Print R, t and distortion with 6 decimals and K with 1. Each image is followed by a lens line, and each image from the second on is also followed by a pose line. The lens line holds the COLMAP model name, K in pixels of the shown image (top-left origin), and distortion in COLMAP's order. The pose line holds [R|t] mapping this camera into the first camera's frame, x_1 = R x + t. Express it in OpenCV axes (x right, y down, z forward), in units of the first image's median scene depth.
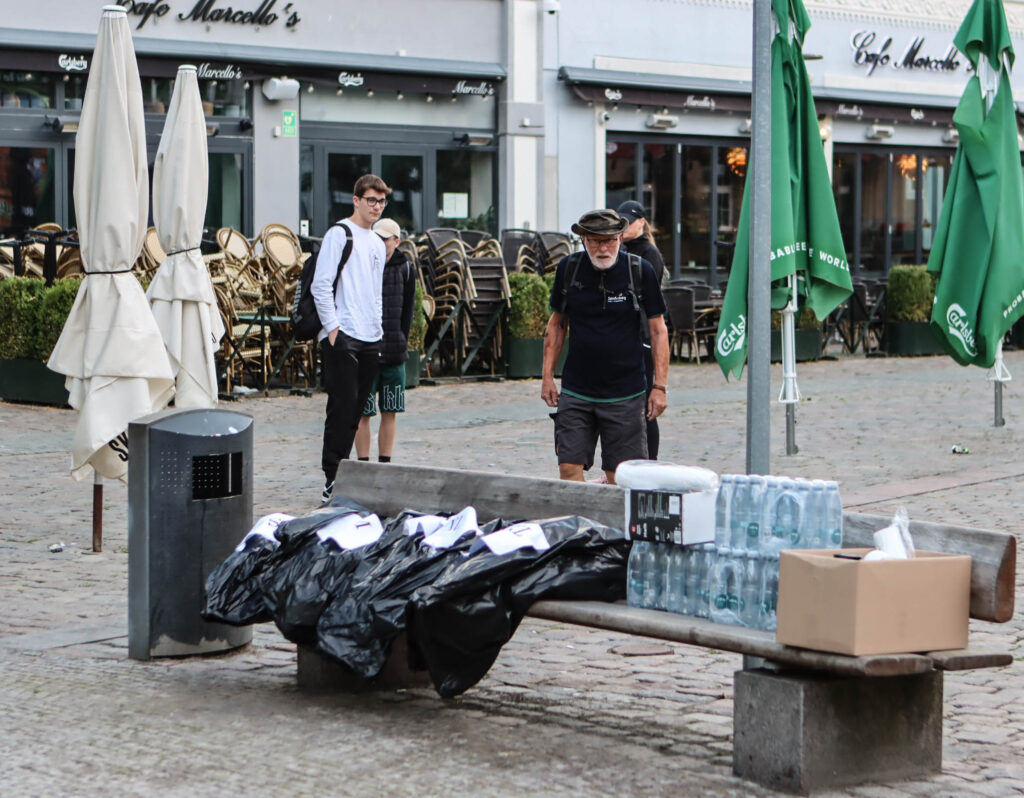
lens RADIAL K [[2724.6, 0, 608.6], [0, 2724.6, 398.0], [0, 0, 1]] dist [0.005309, -0.365303]
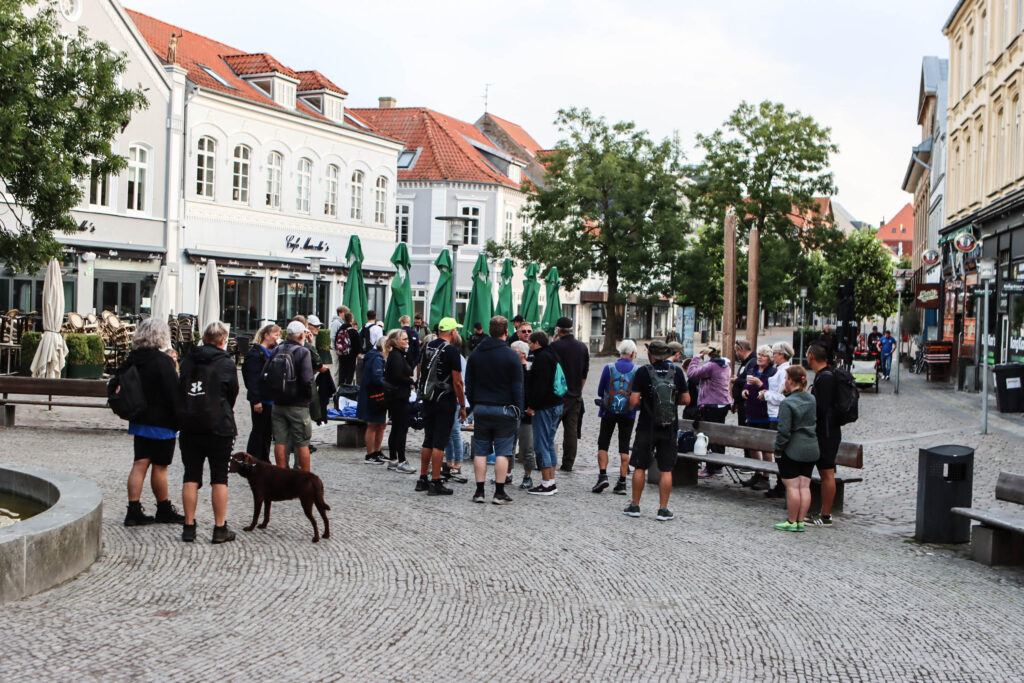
lens RADIAL K [[1317.7, 0, 512.0], [0, 1317.7, 341.5], [0, 0, 1]] dist [-0.097729, 0.030521]
pose [[0.940591, 0.013759, 0.339264, -0.152217], [-0.003161, 0.999490, -0.031771, 0.002979], [-0.339528, 0.028811, 0.940154, -0.260225]]
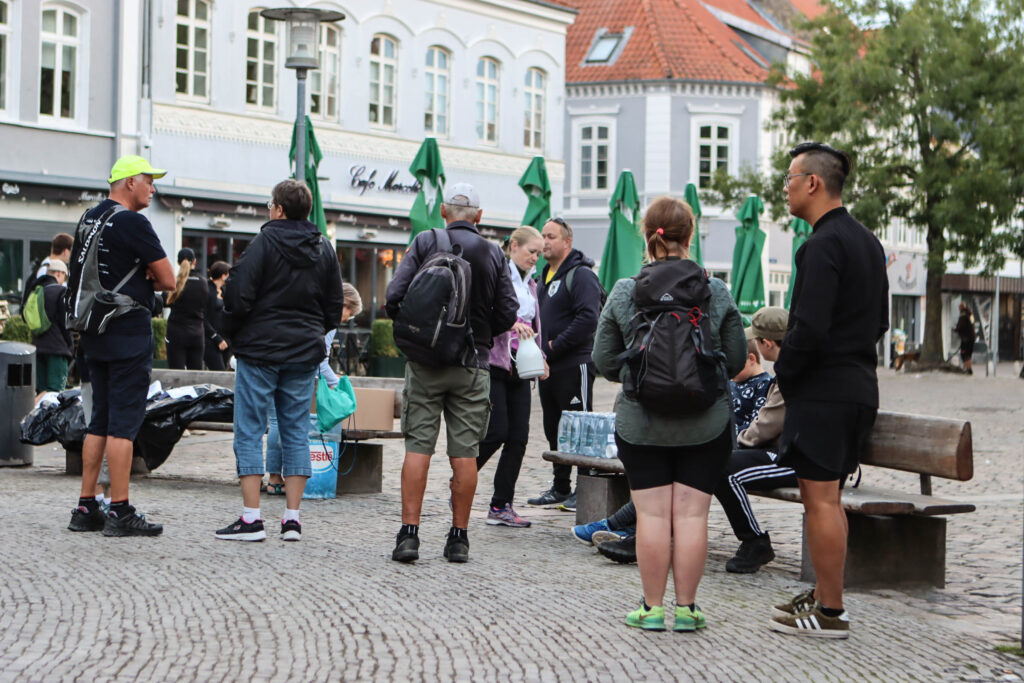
lens RADIAL K [[2126.2, 0, 512.0], [0, 2126.2, 341.5], [0, 0, 1]] dist [-0.035757, 0.341573]
pose [[0.986479, 0.009059, 0.163638, -0.013535], [-0.000429, 0.998610, -0.052698, 0.025922], [-0.163888, 0.051916, 0.985112, -0.172795]]
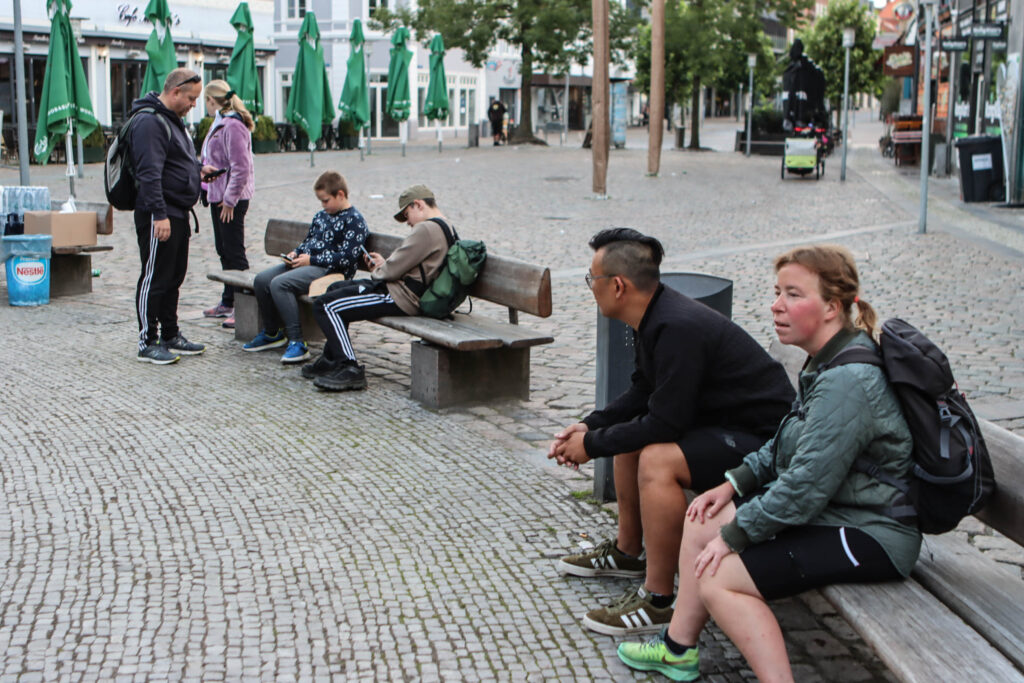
lens RADIAL K [[1361.1, 0, 512.0], [0, 1361.1, 341.5], [0, 0, 1]] dist [-0.089386, 0.076002]
pose [[0.939660, -0.057060, 0.337319, 0.014012], [0.018706, 0.993087, 0.115880, 0.008902], [-0.341599, -0.102577, 0.934231, -0.104355]]
